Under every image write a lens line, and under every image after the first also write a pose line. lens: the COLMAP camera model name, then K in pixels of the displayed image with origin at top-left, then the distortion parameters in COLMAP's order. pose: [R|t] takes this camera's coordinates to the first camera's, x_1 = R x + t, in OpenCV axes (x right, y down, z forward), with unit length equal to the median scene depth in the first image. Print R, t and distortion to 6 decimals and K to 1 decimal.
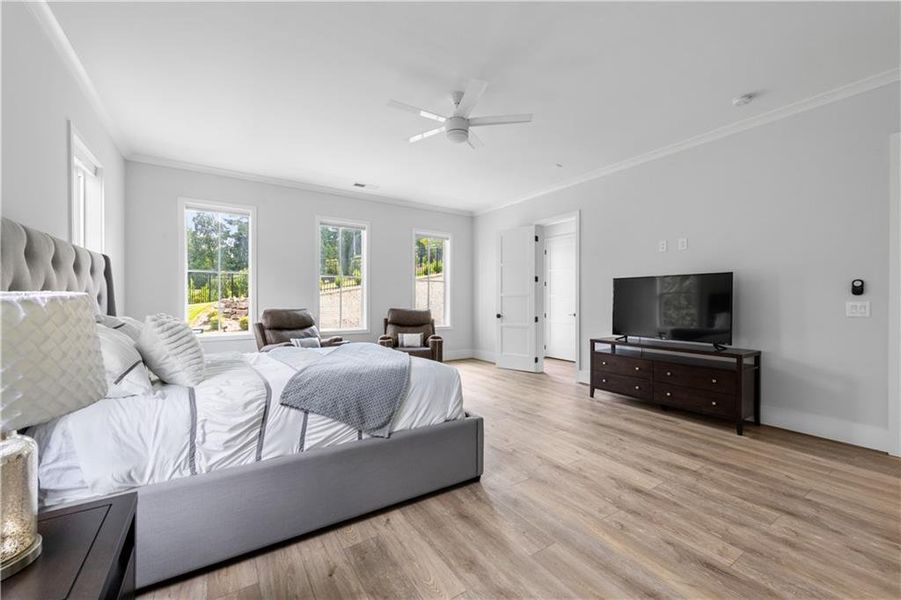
lens RADIAL K [[356.7, 0, 450.5], [0, 356.7, 300.0], [0, 0, 1]] dist [0.001012, 0.000078]
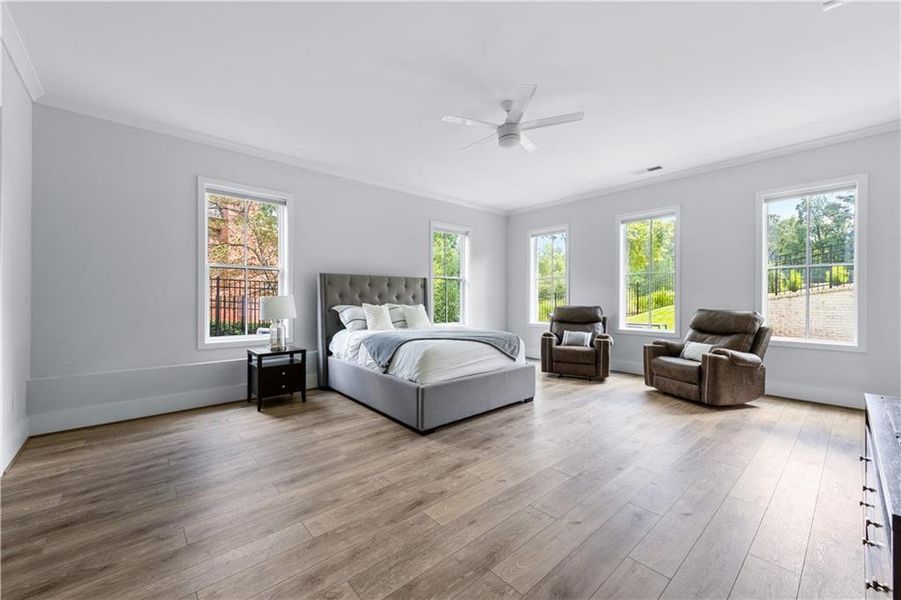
lens RADIAL K [[364.1, 0, 448.7], [0, 364.1, 299.2], [0, 0, 1]] dist [0.000808, 0.000061]
pose [[0.138381, 0.006110, -0.990360, 1.443616], [-0.005493, 0.999970, 0.005402, 0.000118], [0.990364, 0.004693, 0.138410, 0.928869]]
